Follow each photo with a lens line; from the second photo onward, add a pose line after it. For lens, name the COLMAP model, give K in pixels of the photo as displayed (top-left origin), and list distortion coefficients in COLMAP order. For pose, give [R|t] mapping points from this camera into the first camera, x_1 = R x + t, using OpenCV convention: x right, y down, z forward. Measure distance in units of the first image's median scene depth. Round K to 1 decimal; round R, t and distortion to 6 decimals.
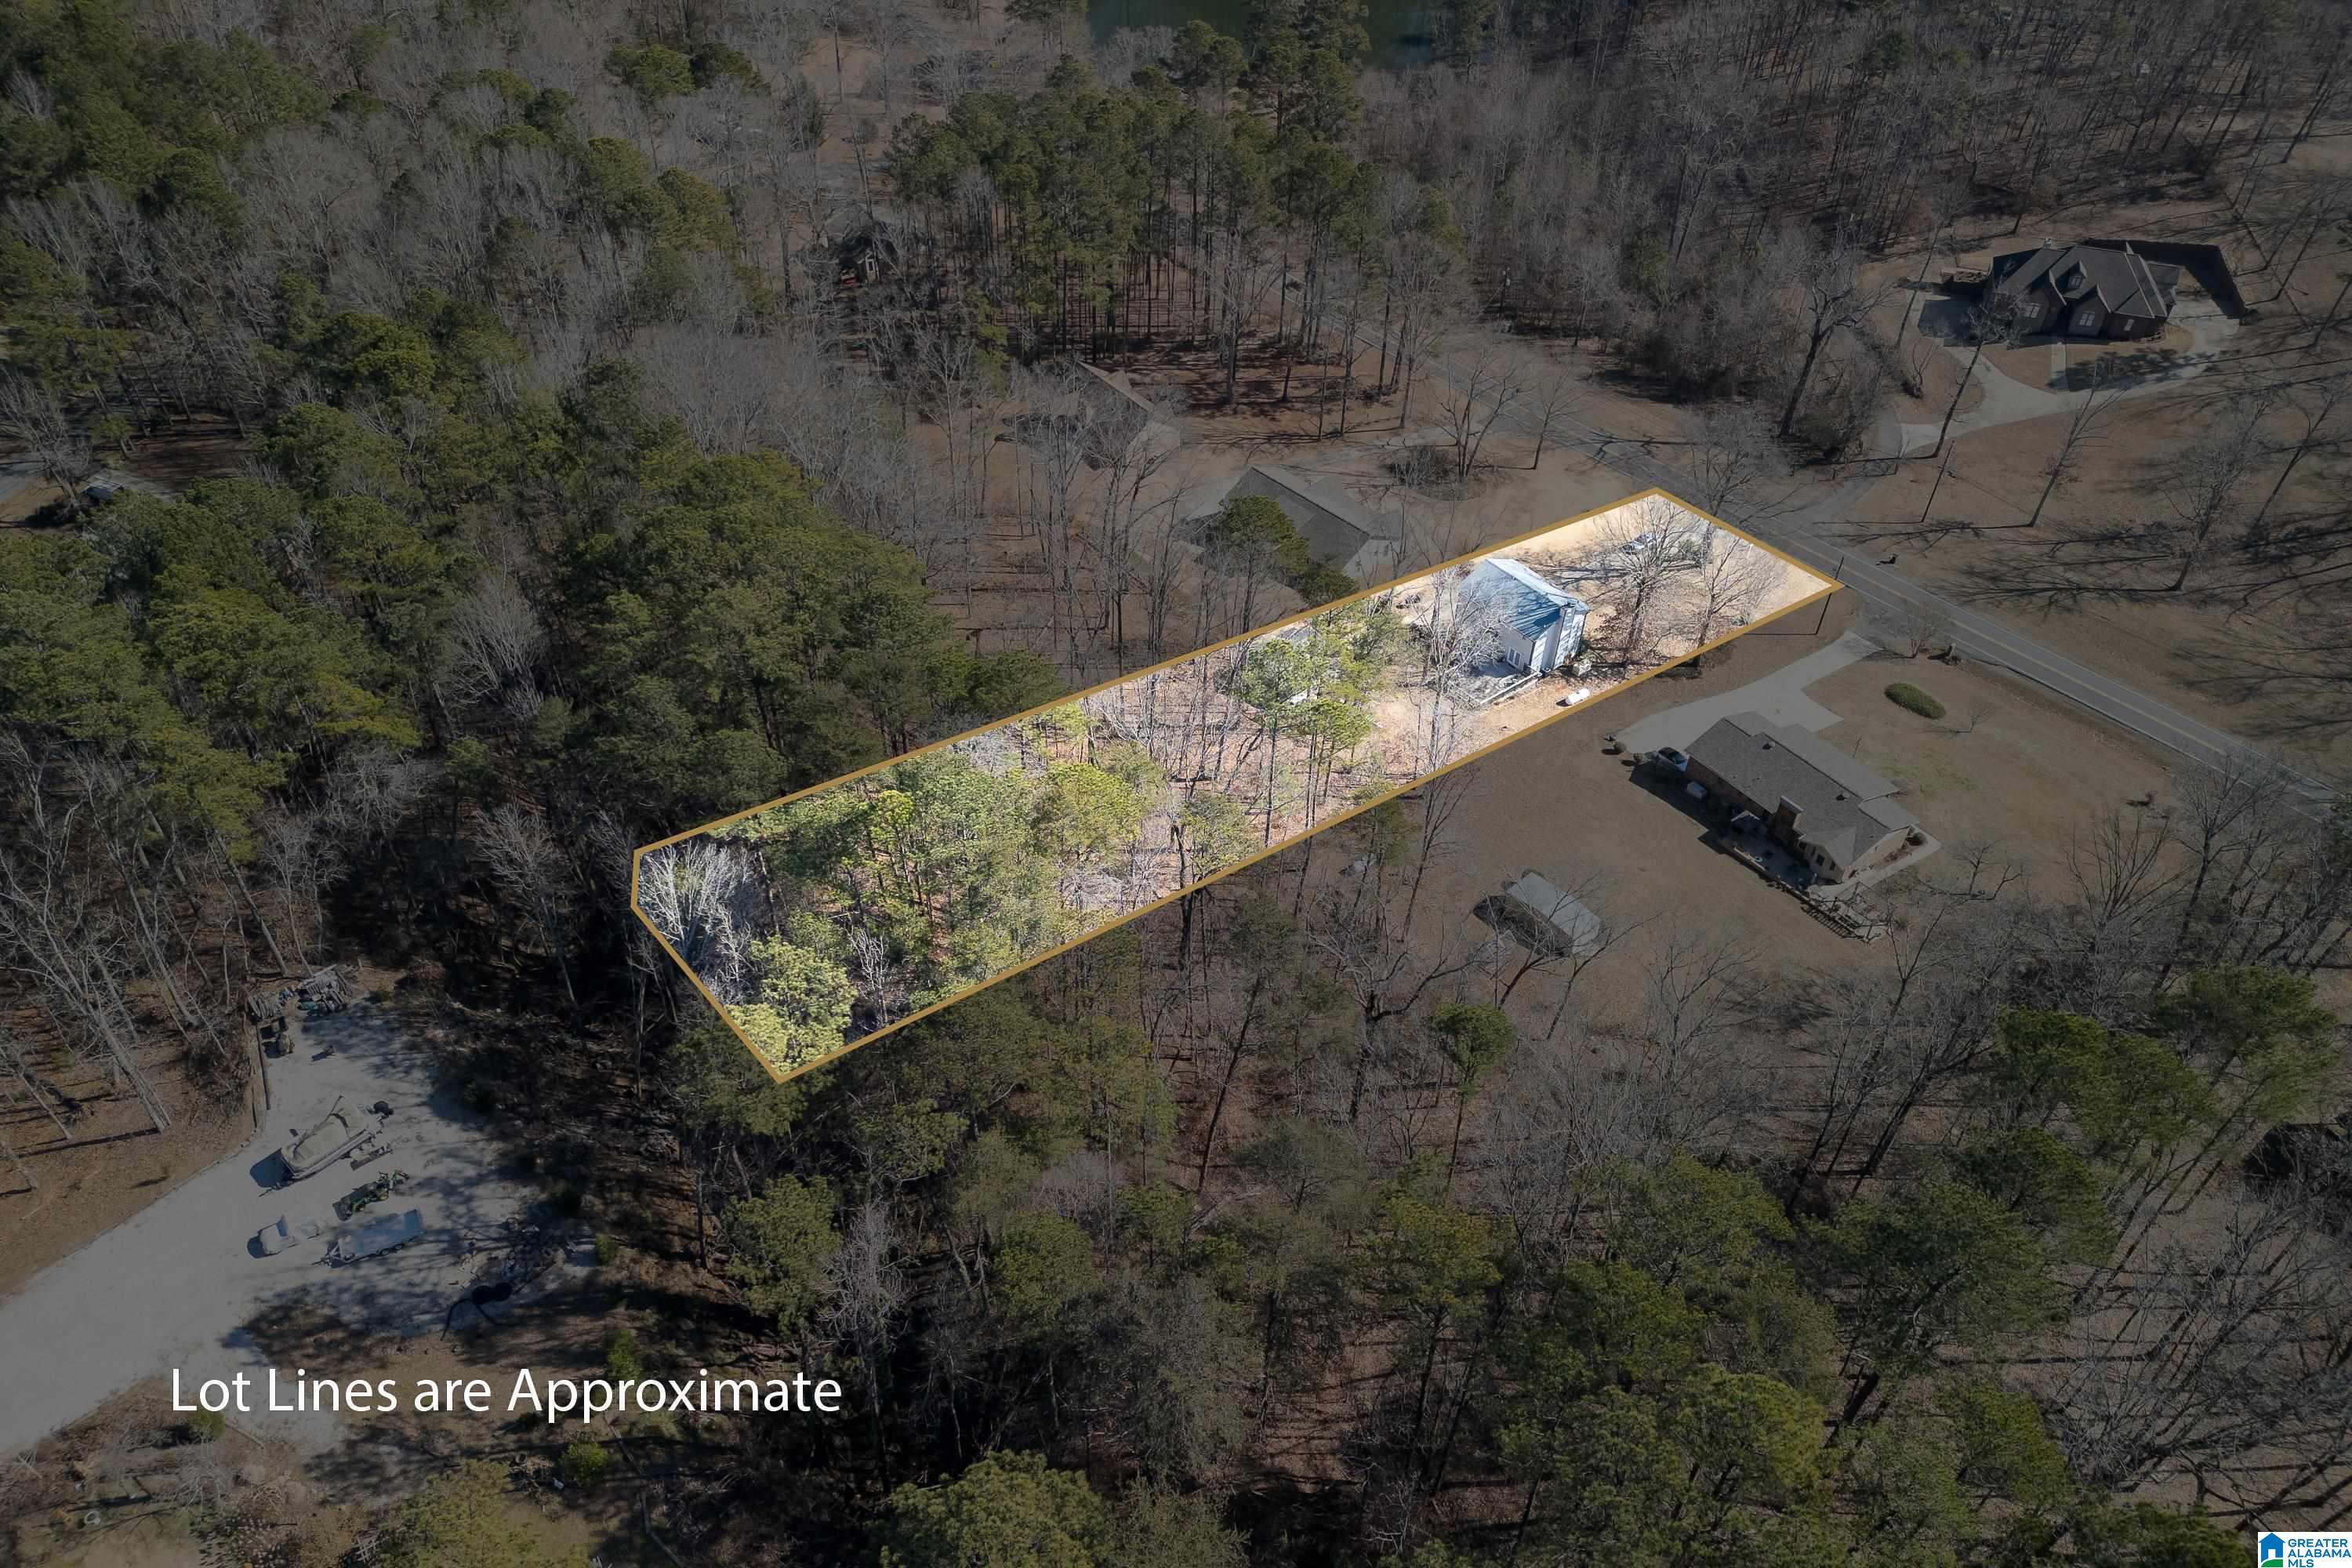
lens RADIAL K [[1628.4, 0, 1155.9], [0, 1628.4, 797.8], [0, 0, 1]] dist [0.066645, -0.069835]
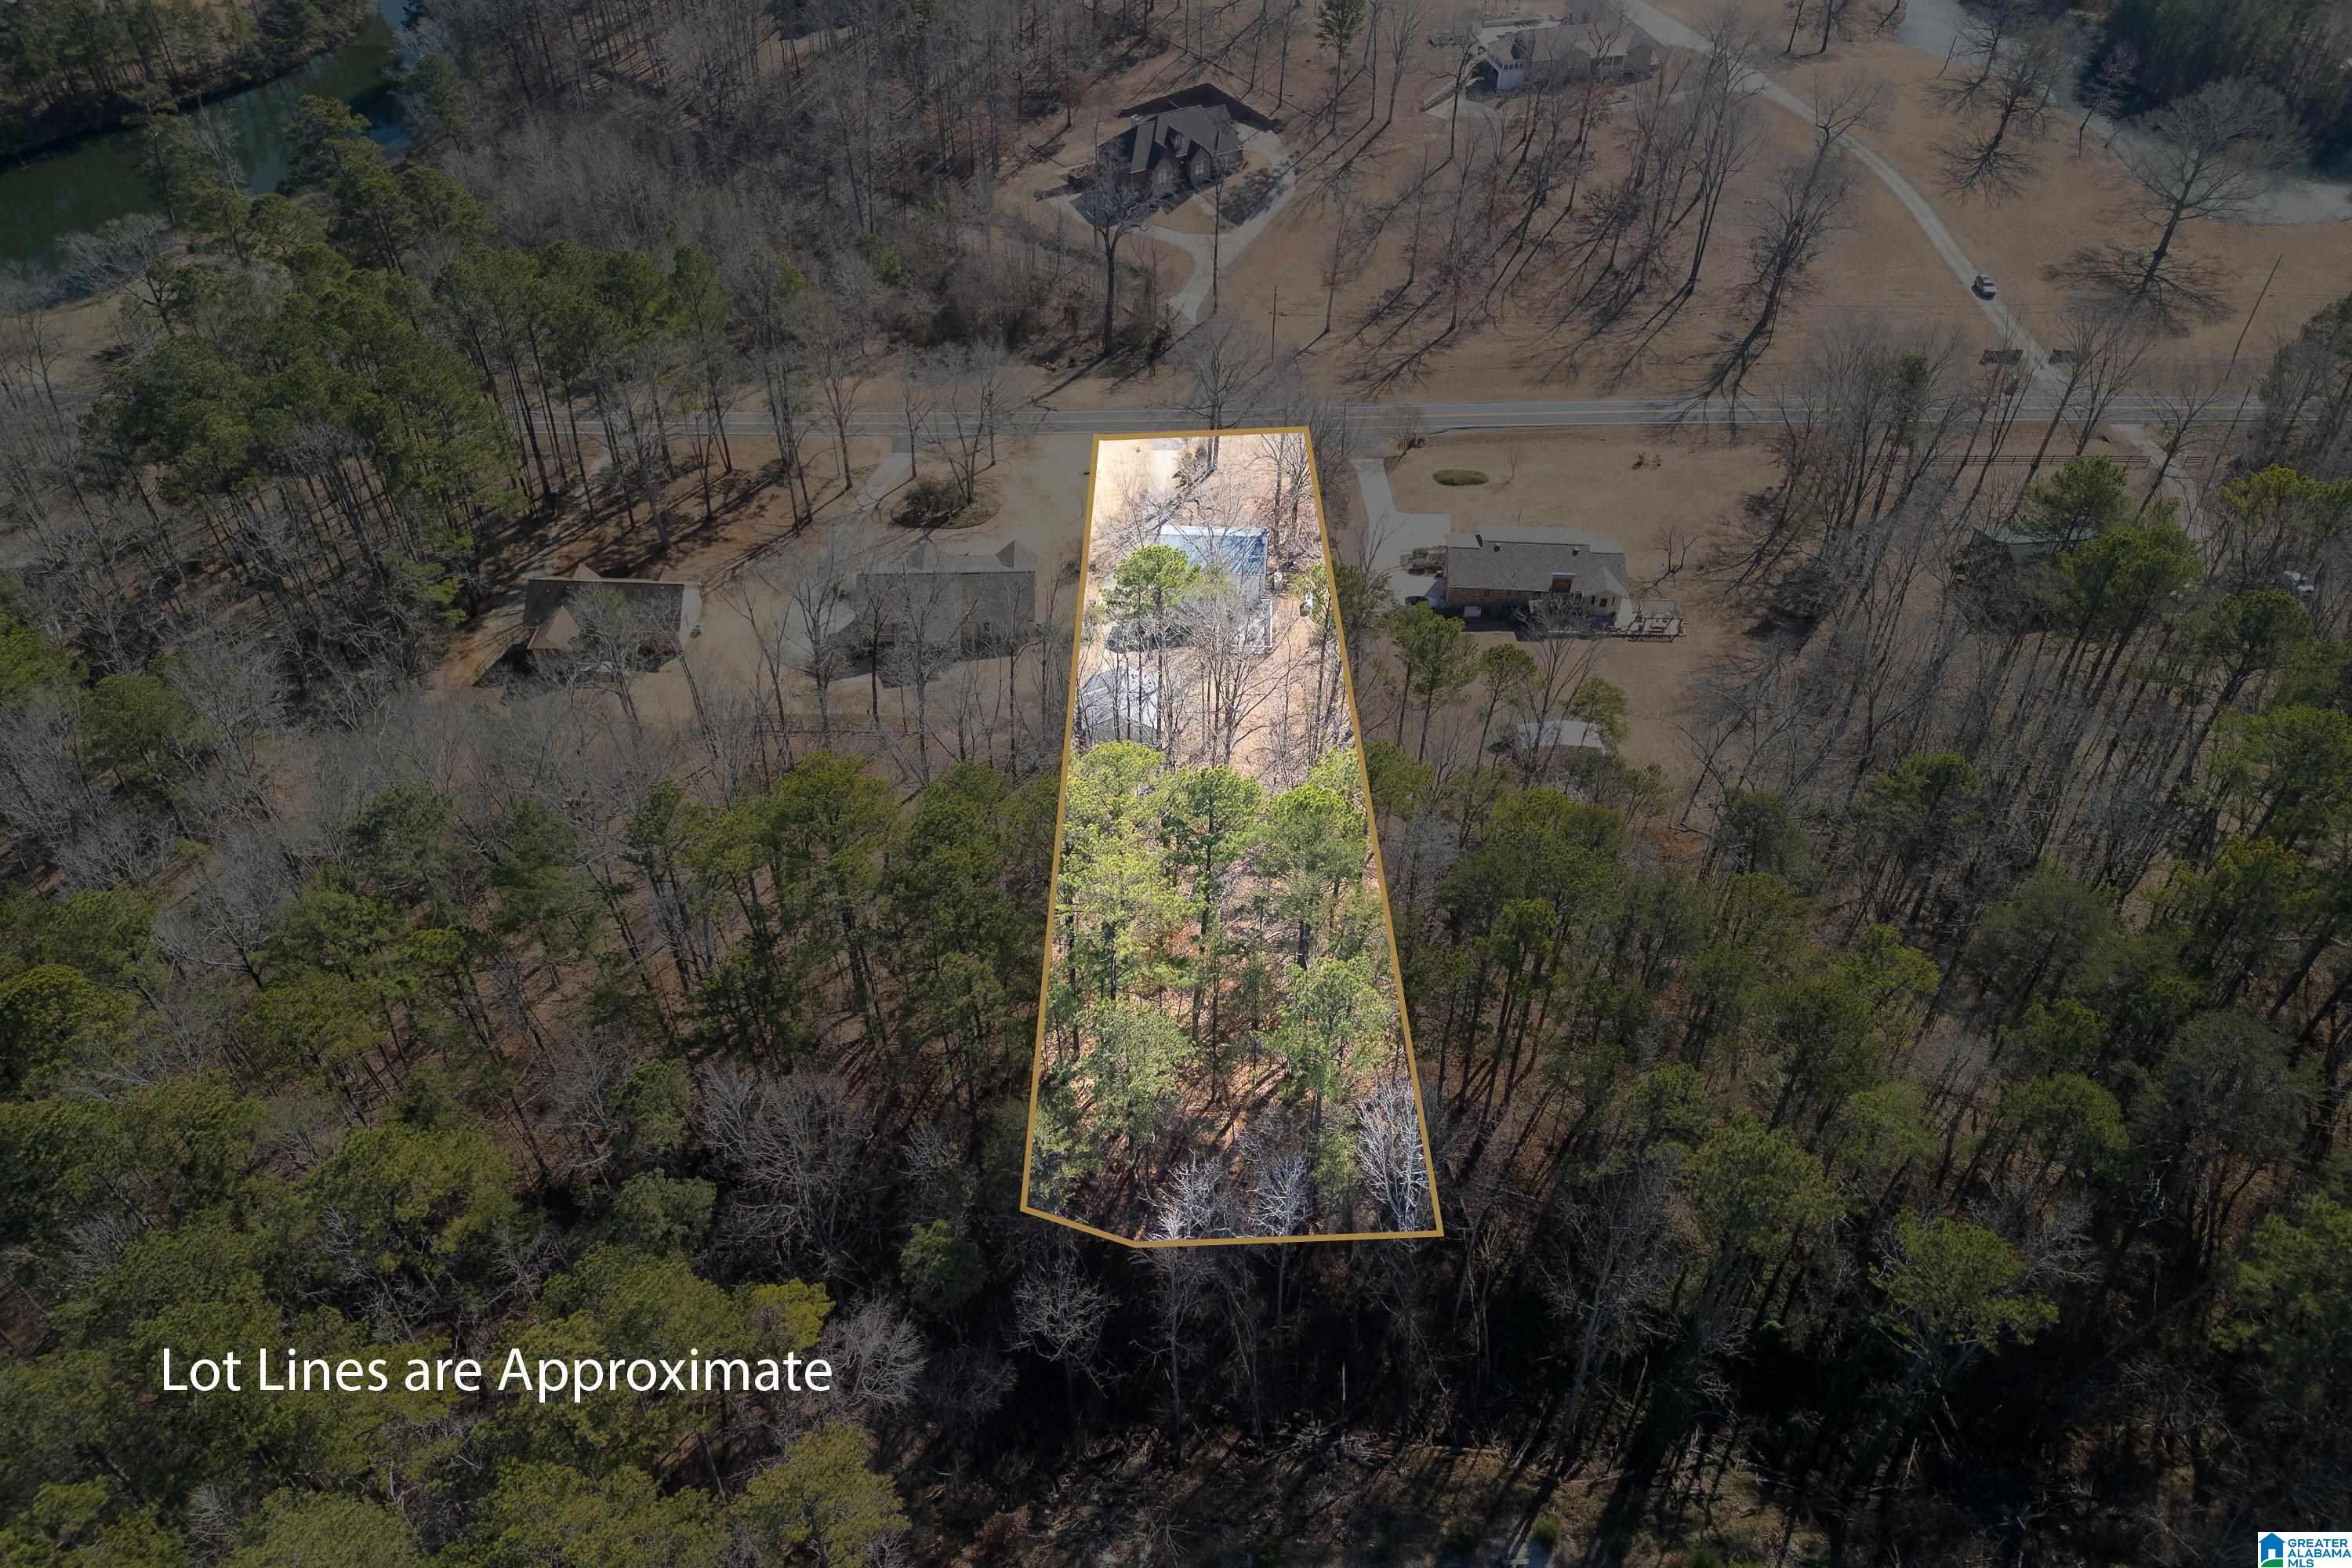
lens RADIAL K [[1628.4, 0, 1155.8], [0, 1628.4, 803.1], [0, 0, 1]] dist [0.066645, -0.069835]
pose [[0.637991, -0.530201, 0.558439, -0.400619], [0.526877, 0.829438, 0.185564, -0.170969], [-0.561576, 0.175841, 0.808525, 0.176361]]
